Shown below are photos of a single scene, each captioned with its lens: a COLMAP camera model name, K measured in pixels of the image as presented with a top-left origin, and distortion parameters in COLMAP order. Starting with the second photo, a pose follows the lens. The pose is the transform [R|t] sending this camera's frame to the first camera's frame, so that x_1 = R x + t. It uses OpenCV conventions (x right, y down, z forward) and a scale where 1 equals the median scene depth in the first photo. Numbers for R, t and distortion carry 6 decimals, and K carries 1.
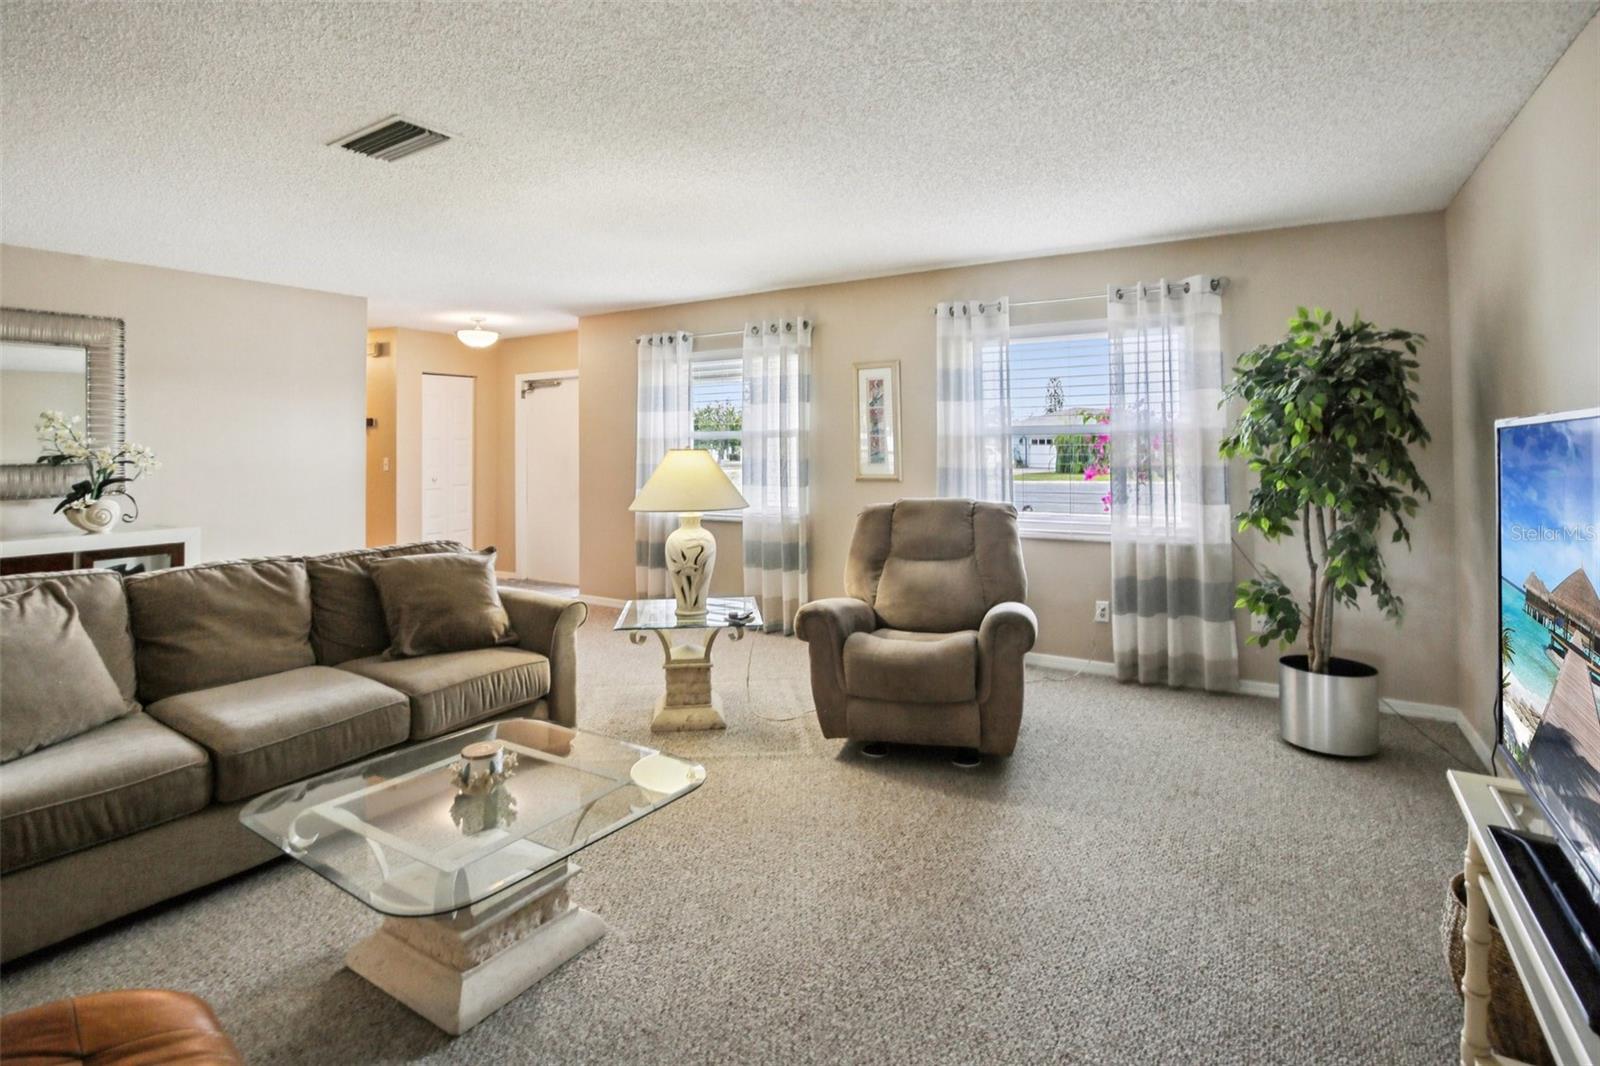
lens RADIAL K [[783.2, 0, 779.8], [0, 783.2, 436.1], [0, 0, 1]] dist [0.006738, -0.000660]
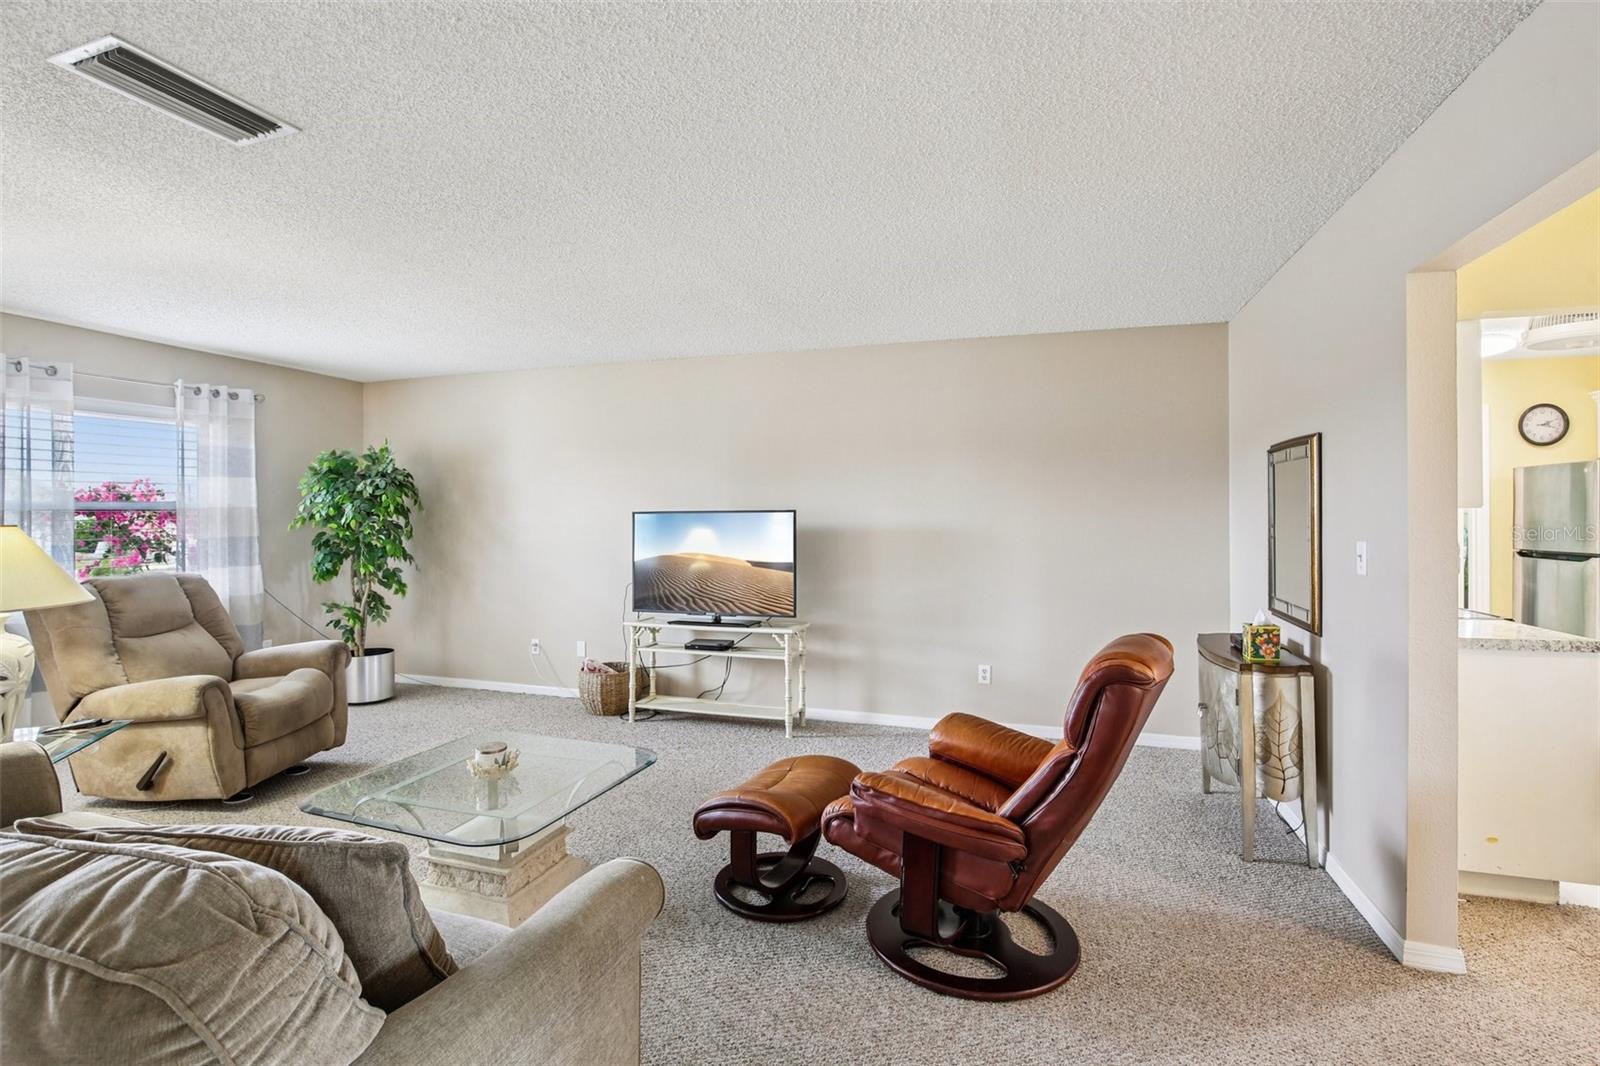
lens RADIAL K [[740.2, 0, 802.4], [0, 740.2, 550.0], [0, 0, 1]] dist [-0.020903, 0.000311]
pose [[-0.246633, -0.040272, 0.968272, -0.899238], [-0.004726, 0.999174, 0.040353, 0.007841], [-0.969097, 0.005377, -0.246620, 0.420200]]
